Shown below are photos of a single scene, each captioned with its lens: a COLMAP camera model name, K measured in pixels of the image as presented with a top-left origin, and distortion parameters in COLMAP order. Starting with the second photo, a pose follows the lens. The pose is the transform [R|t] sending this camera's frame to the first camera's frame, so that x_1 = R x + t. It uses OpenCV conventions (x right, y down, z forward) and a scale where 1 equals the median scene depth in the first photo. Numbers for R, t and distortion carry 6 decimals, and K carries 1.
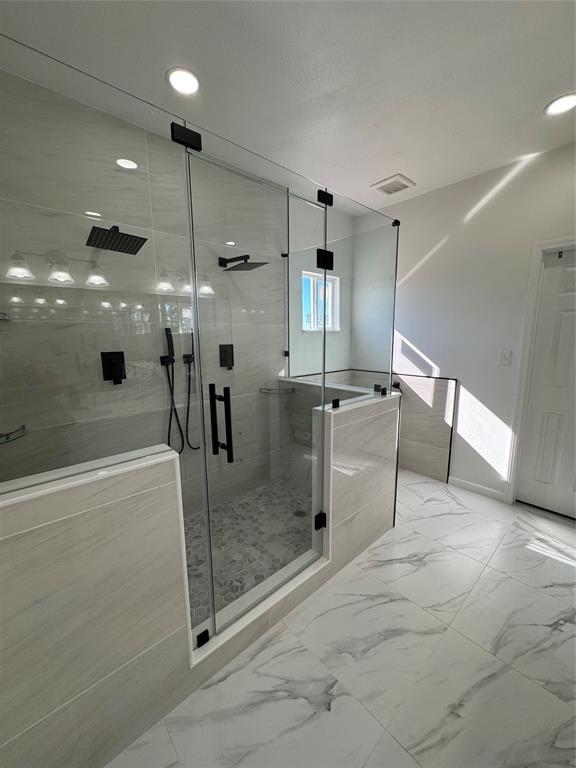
lens RADIAL K [[305.3, 0, 289.5], [0, 305.3, 389.2], [0, 0, 1]] dist [-0.004279, 0.000874]
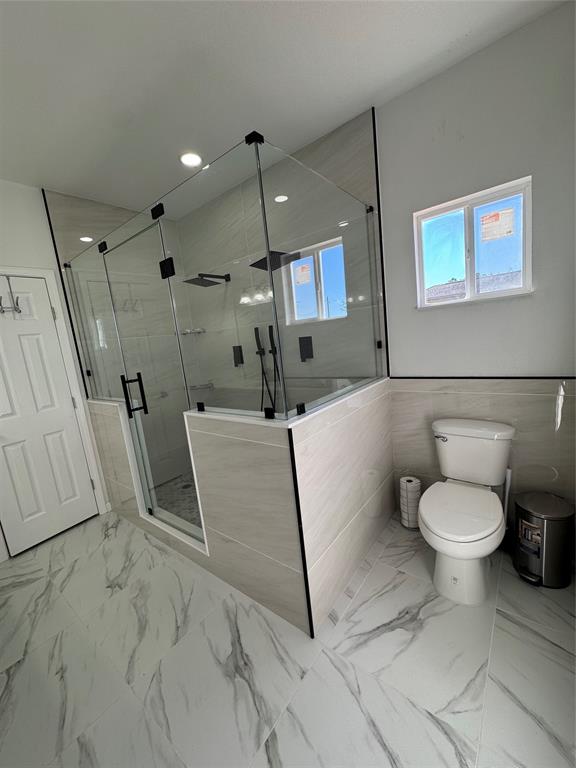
lens RADIAL K [[305.3, 0, 288.9], [0, 305.3, 387.3], [0, 0, 1]] dist [-0.004279, 0.000874]
pose [[0.168811, 0.153892, -0.973561, 1.274777], [-0.069235, 0.987148, 0.144035, -0.195508], [0.983214, 0.043090, 0.177296, 1.230937]]
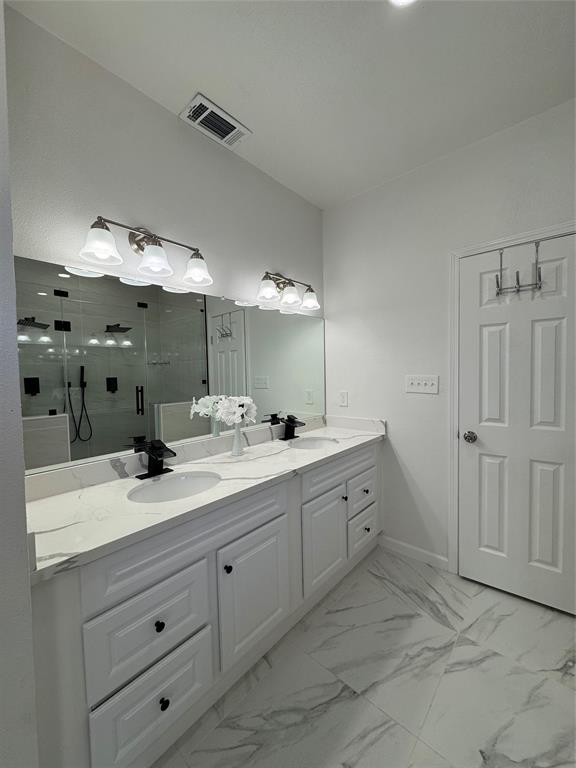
lens RADIAL K [[305.3, 0, 287.4], [0, 305.3, 385.3], [0, 0, 1]] dist [-0.004279, 0.000874]
pose [[-0.993728, 0.029037, -0.107984, 0.592512], [0.004622, 0.975537, 0.219787, -0.162379], [0.111725, 0.217910, -0.969553, 1.211249]]
